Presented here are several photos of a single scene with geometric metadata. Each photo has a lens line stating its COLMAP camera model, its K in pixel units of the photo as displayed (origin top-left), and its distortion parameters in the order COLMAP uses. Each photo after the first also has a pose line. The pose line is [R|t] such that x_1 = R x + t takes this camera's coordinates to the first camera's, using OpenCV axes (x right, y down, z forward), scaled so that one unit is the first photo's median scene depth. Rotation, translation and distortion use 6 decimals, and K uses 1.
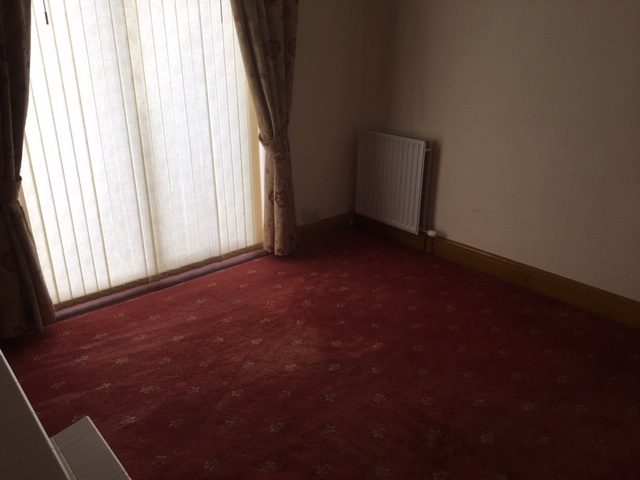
lens RADIAL K [[539.0, 0, 320.3], [0, 539.0, 240.5], [0, 0, 1]] dist [0.040397, -0.046513]
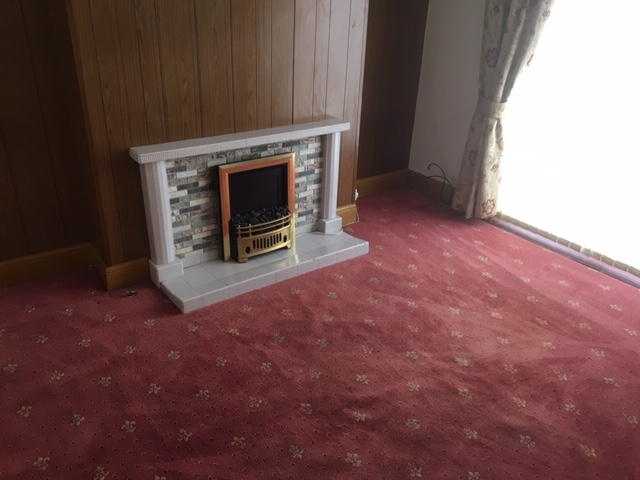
lens RADIAL K [[539.0, 0, 319.8], [0, 539.0, 240.3], [0, 0, 1]] dist [0.040397, -0.046513]
pose [[-0.066517, 0.453866, -0.888584, 0.700466], [-0.402953, 0.802485, 0.440053, -0.219791], [0.912800, 0.387328, 0.129508, 0.521767]]
